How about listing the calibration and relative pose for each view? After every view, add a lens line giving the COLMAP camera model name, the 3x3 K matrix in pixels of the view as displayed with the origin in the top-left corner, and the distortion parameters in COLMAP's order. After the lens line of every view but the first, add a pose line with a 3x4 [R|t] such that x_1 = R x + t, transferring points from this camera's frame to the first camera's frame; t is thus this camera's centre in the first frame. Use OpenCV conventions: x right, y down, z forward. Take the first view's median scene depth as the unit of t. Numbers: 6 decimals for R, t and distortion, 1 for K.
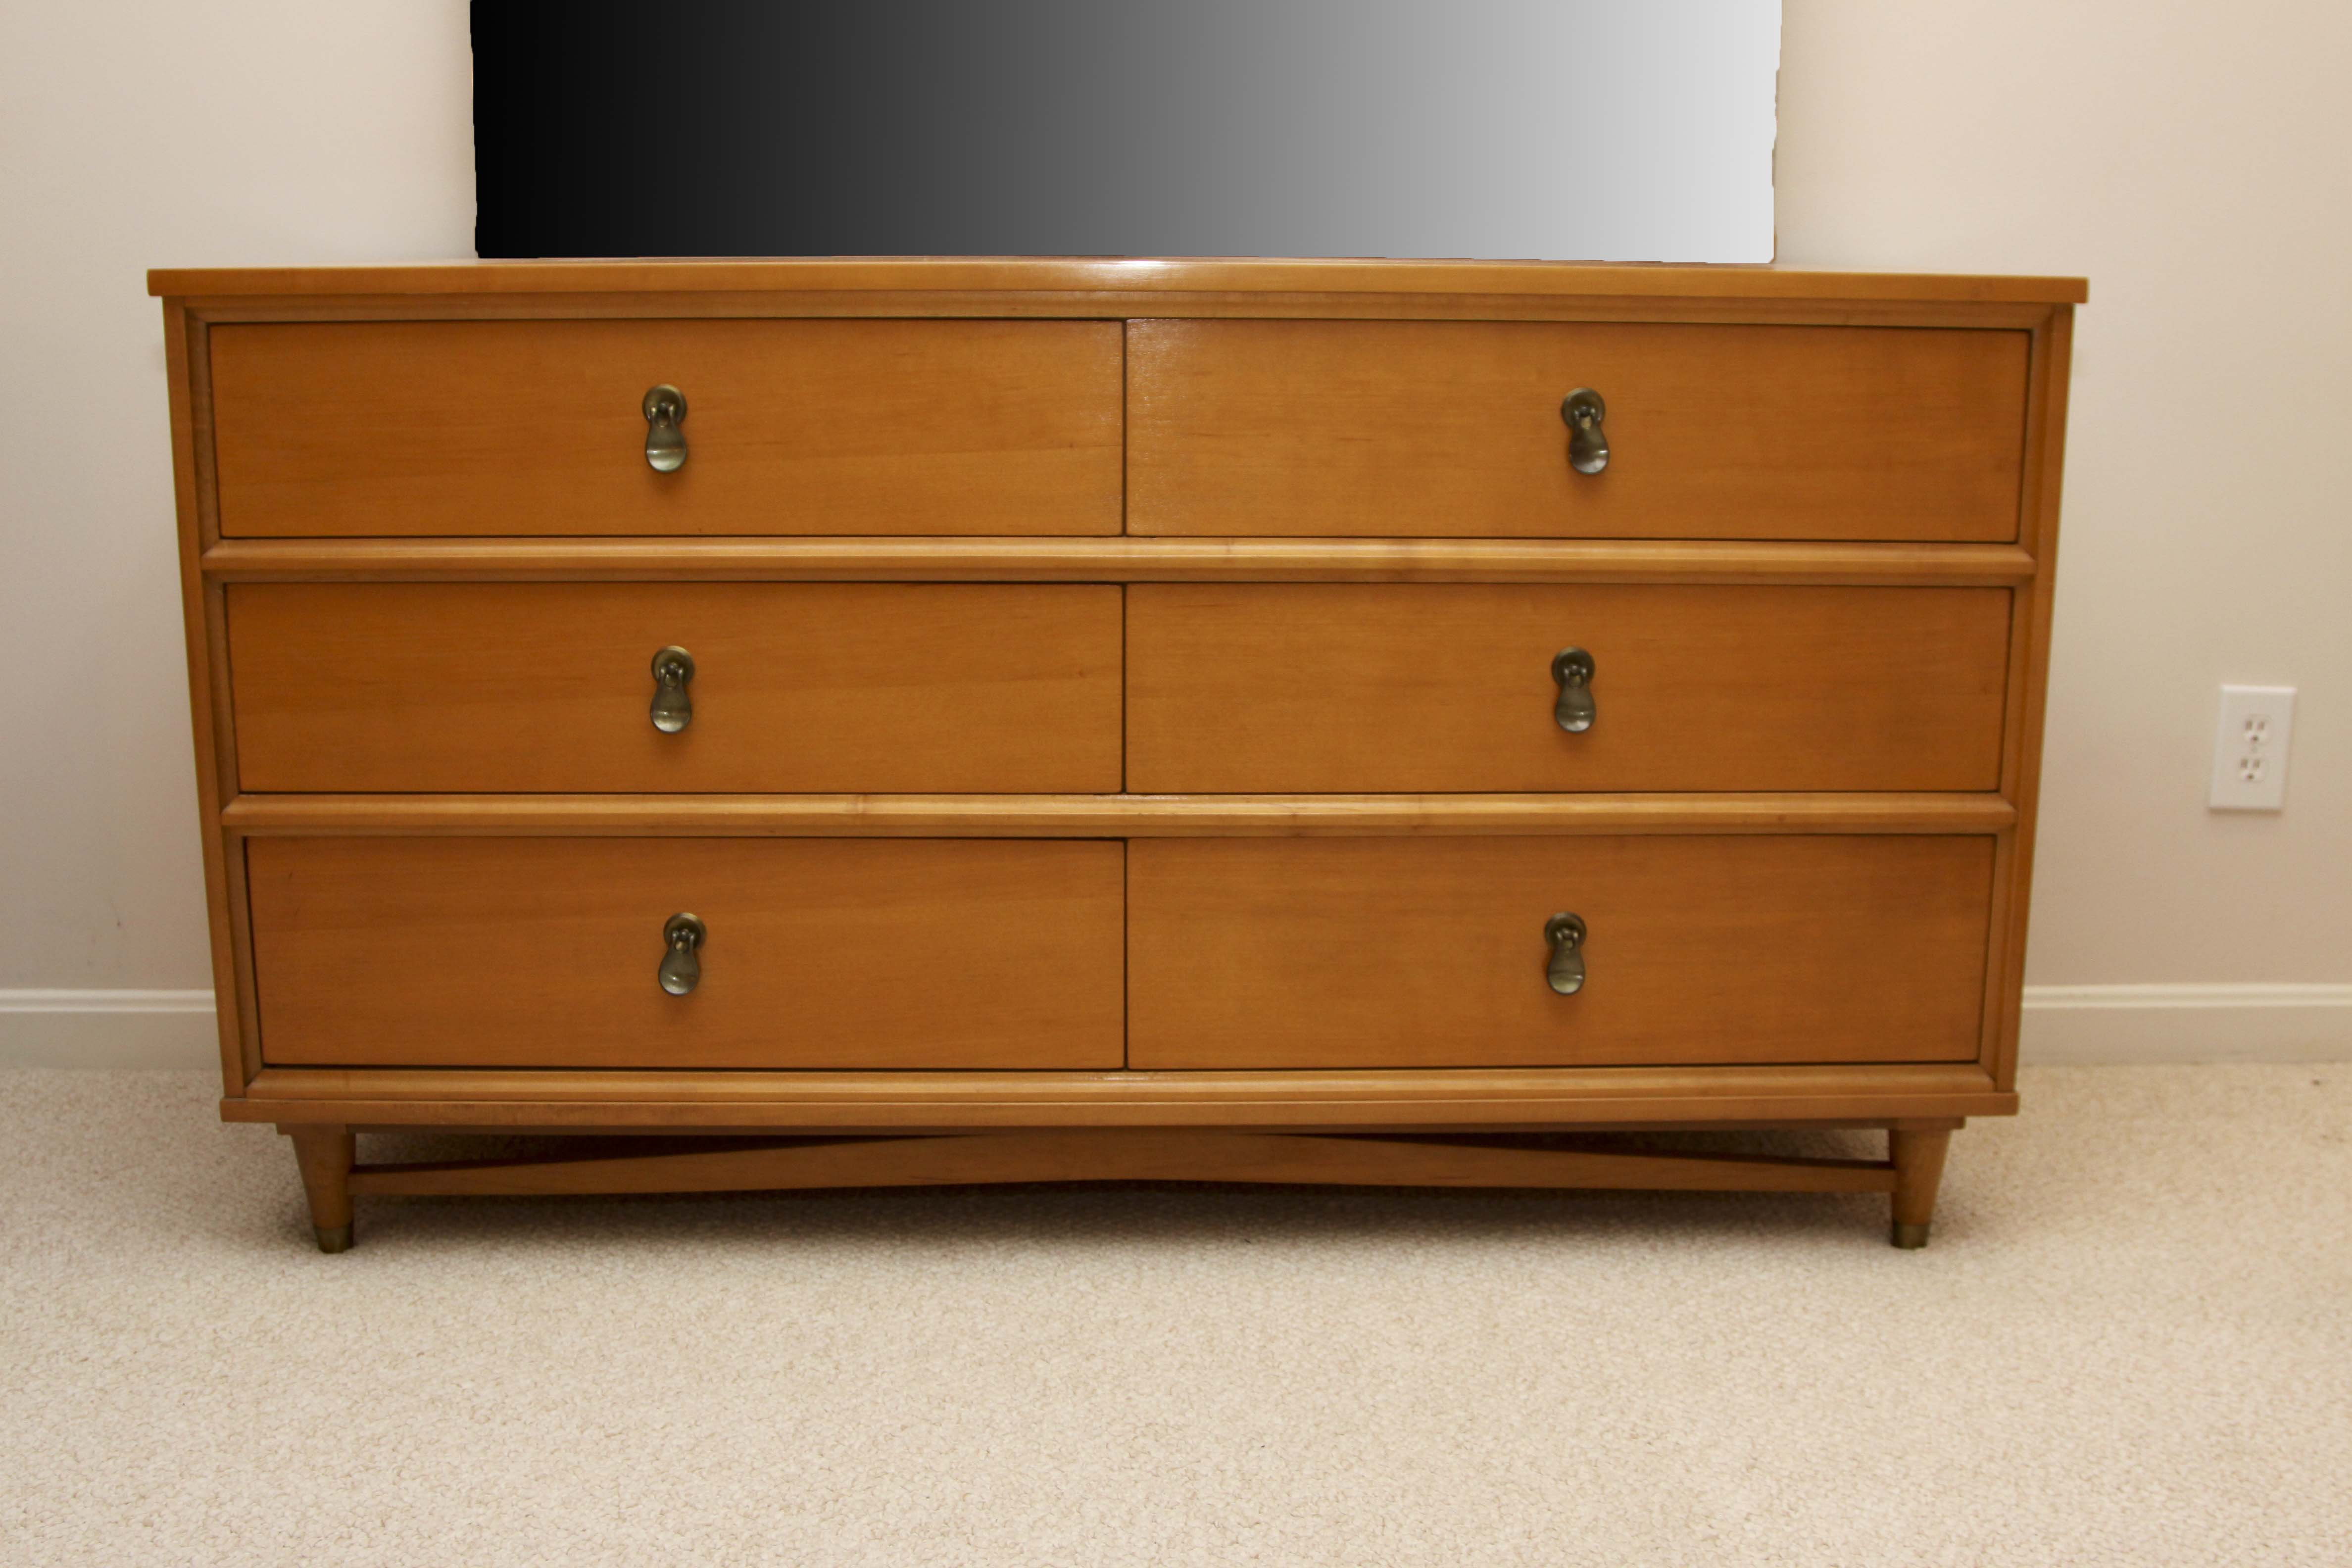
lens RADIAL K [[2616.6, 0, 1201.0], [0, 2616.6, 787.4], [0, 0, 1]] dist [-0.111955, 0.000000]
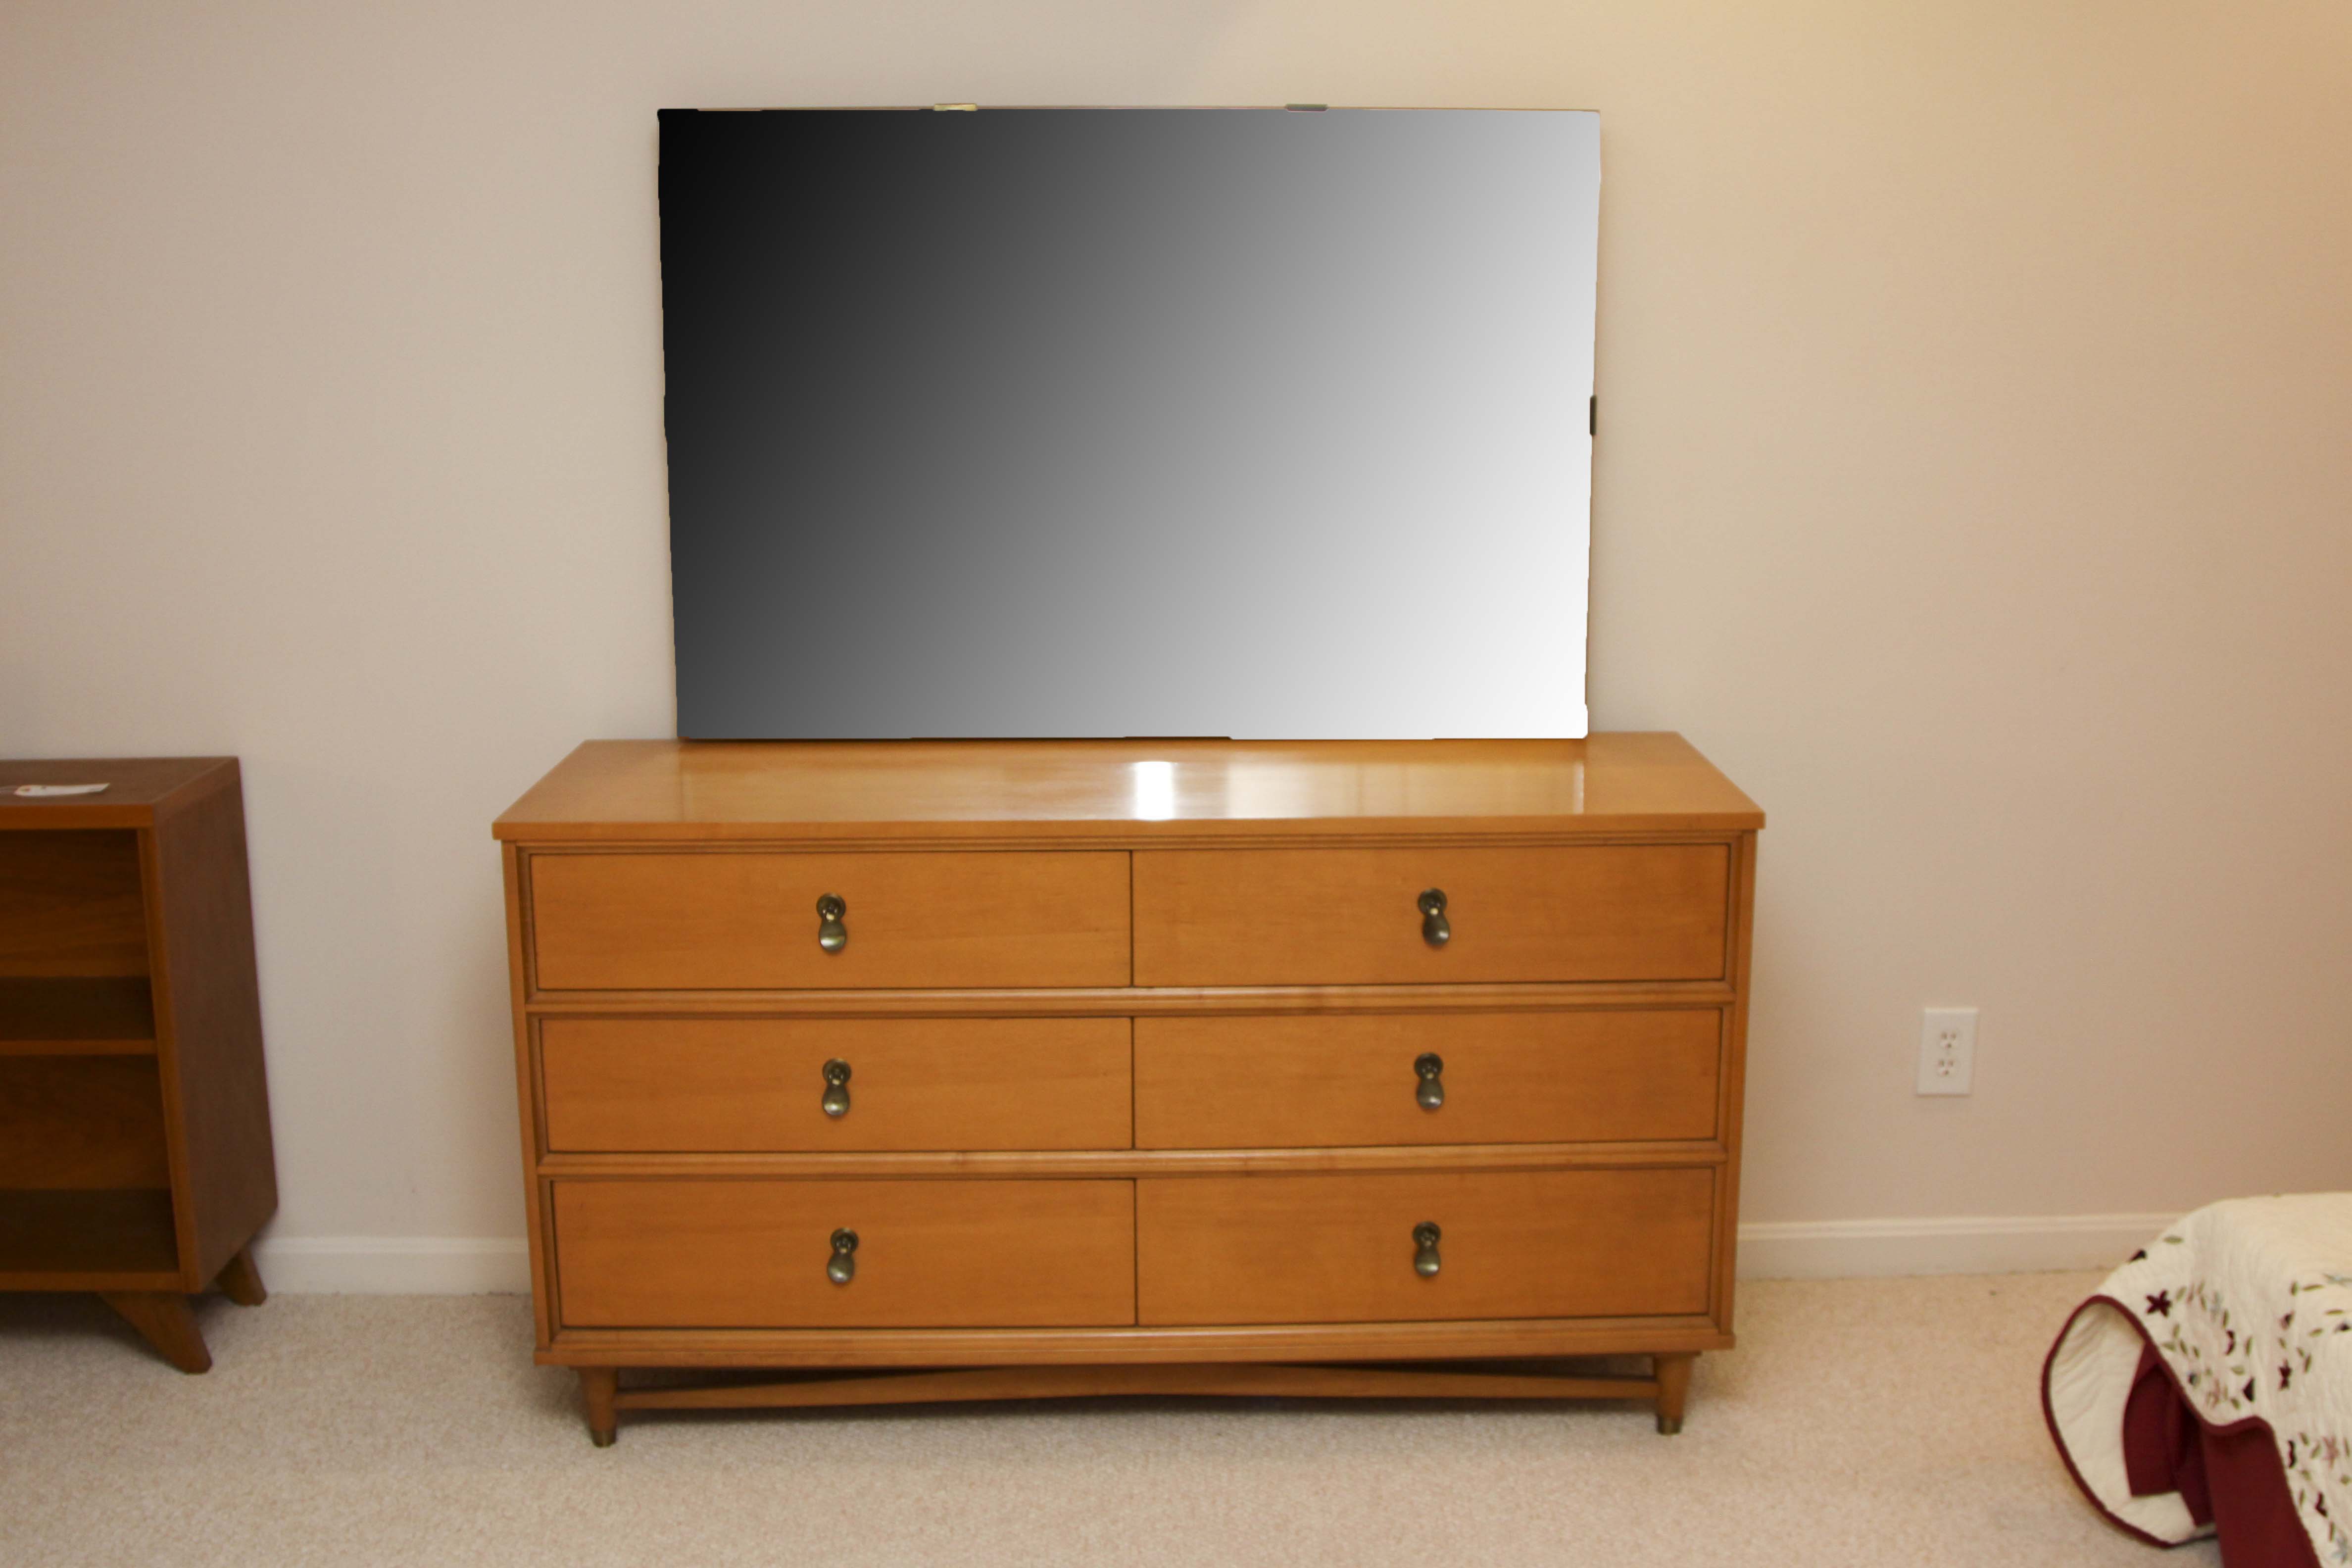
lens RADIAL K [[2616.6, 0, 1208.4], [0, 2616.6, 777.2], [0, 0, 1]] dist [-0.111955, 0.000000]
pose [[0.999956, -0.008634, -0.003748, 0.021422], [0.008603, 0.999929, -0.008196, -0.199715], [0.003818, 0.008164, 0.999959, -0.515622]]
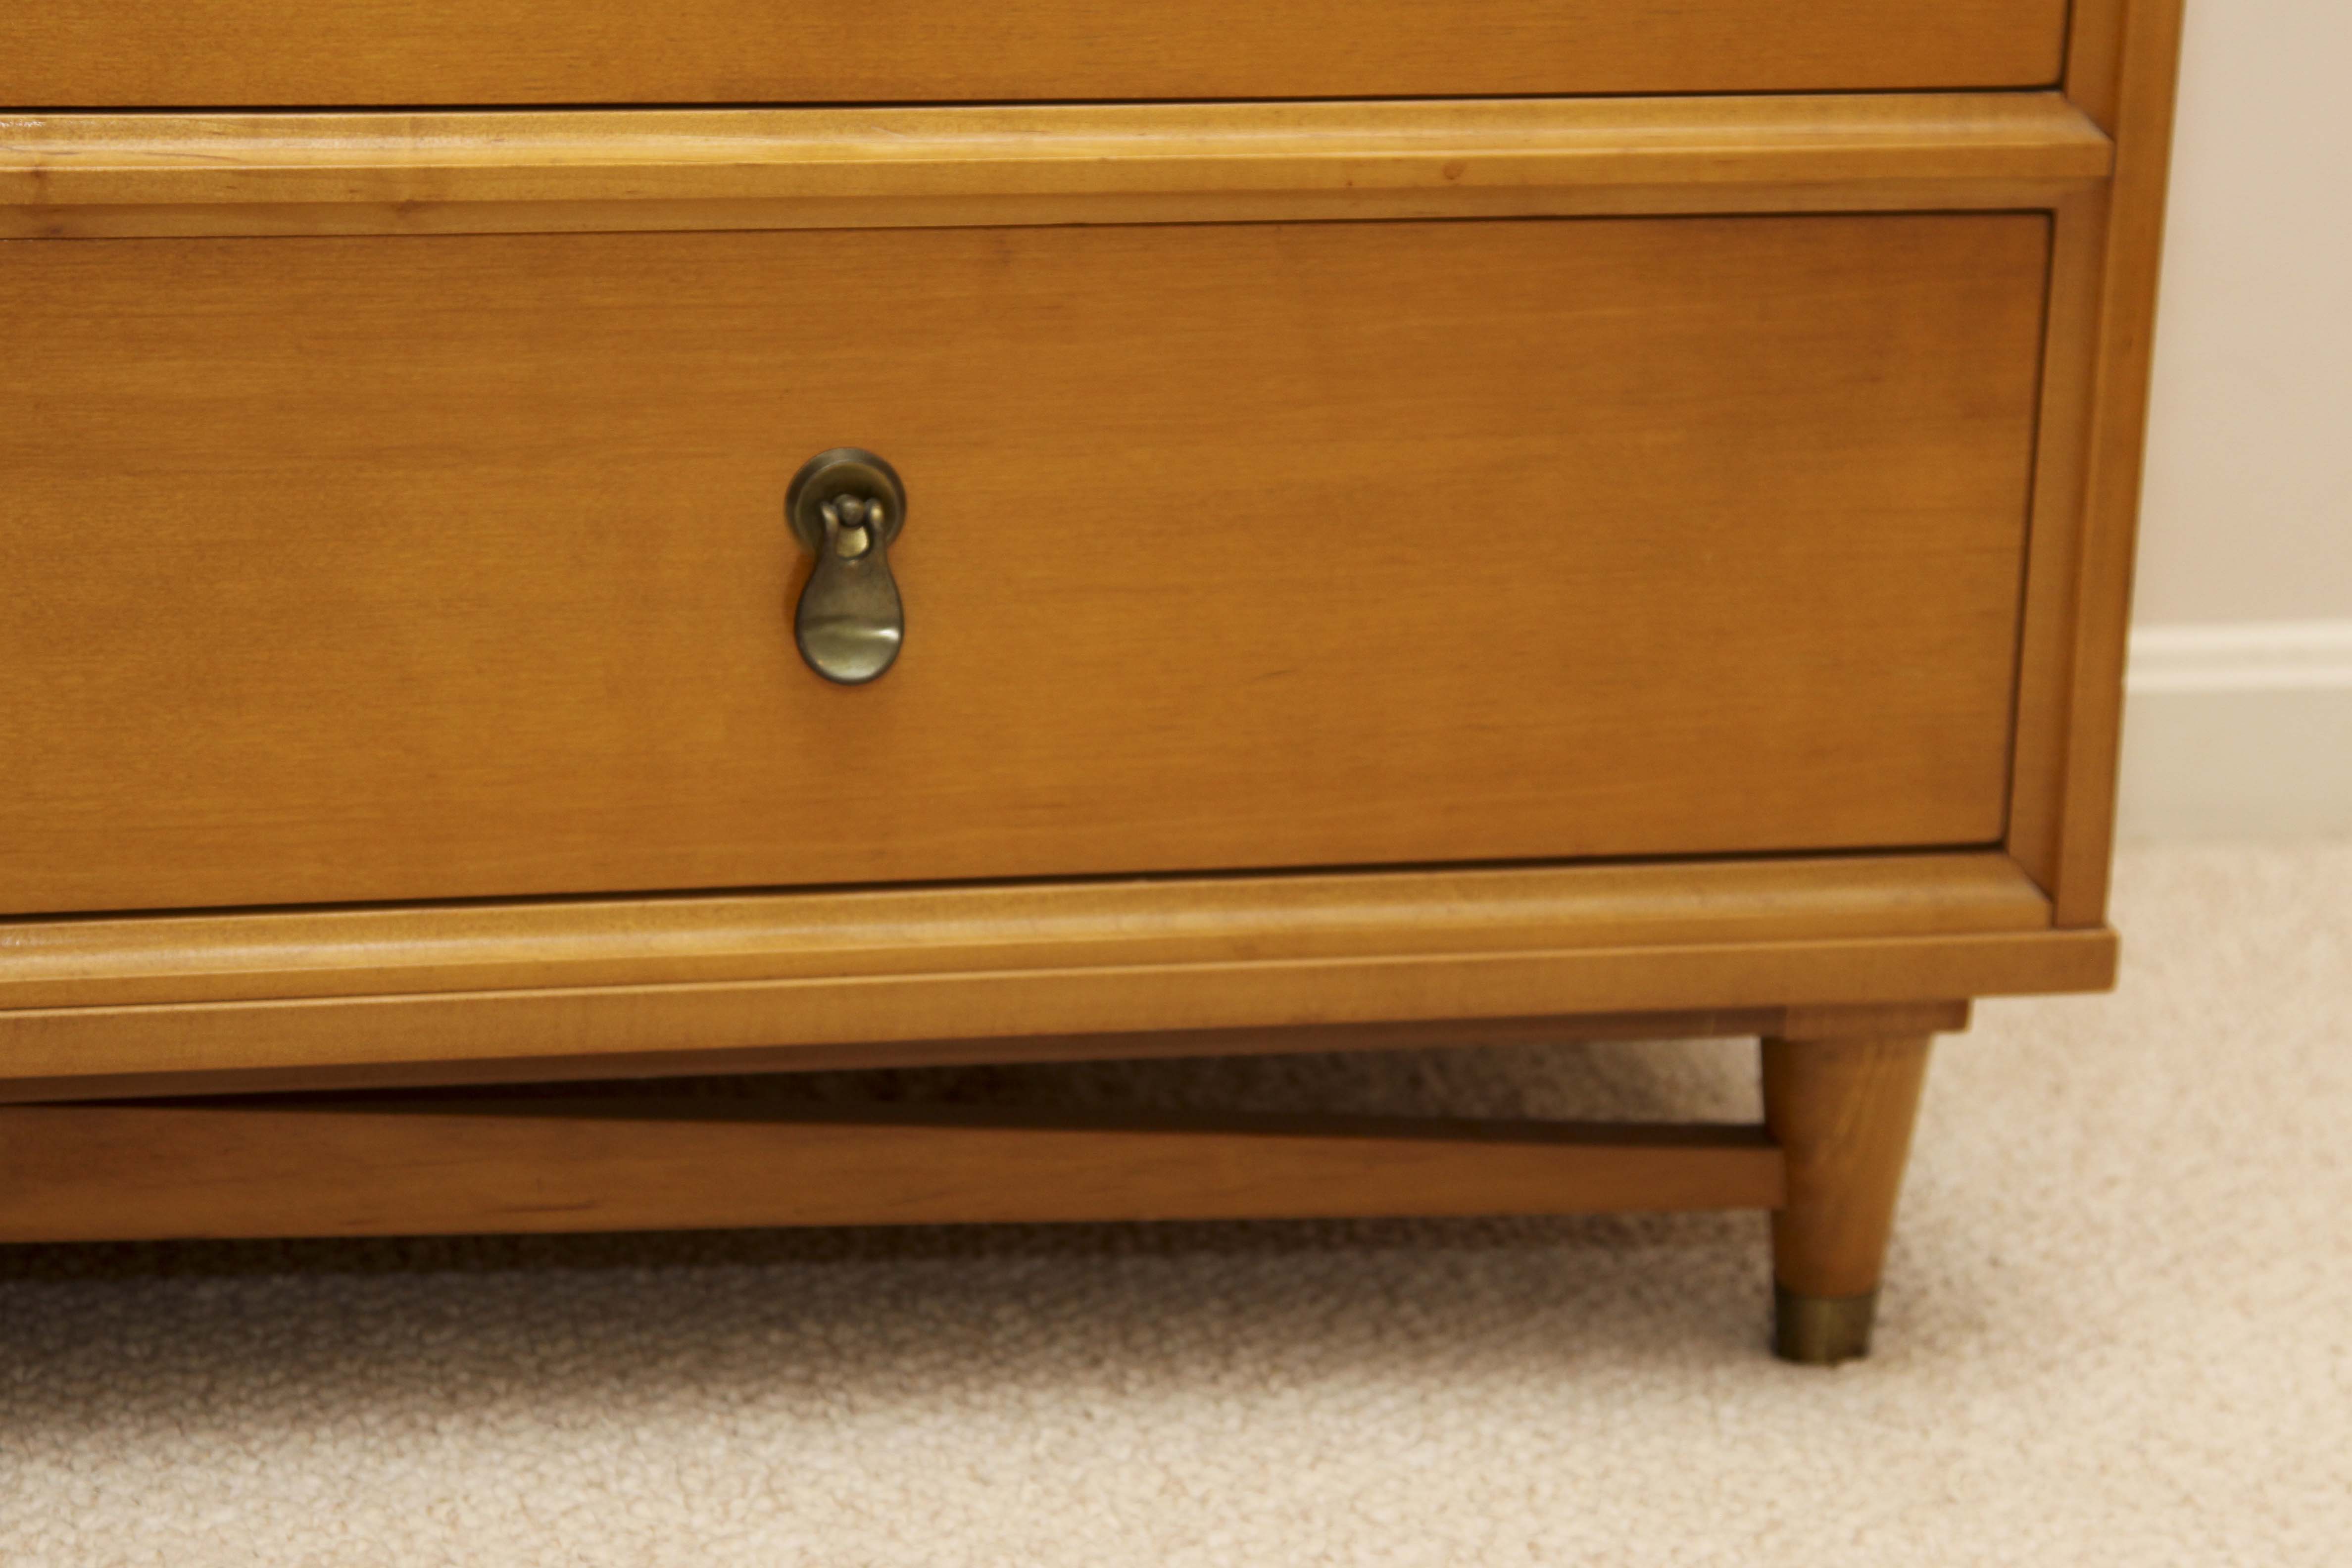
lens RADIAL K [[6688.1, 0, 1190.8], [0, 6688.1, 789.8], [0, 0, 1]] dist [0.232687, 0.000000]
pose [[0.985535, -0.026666, 0.167362, 0.033959], [0.010246, 0.995112, 0.098218, 0.005692], [-0.169163, -0.095082, 0.980991, 0.107900]]
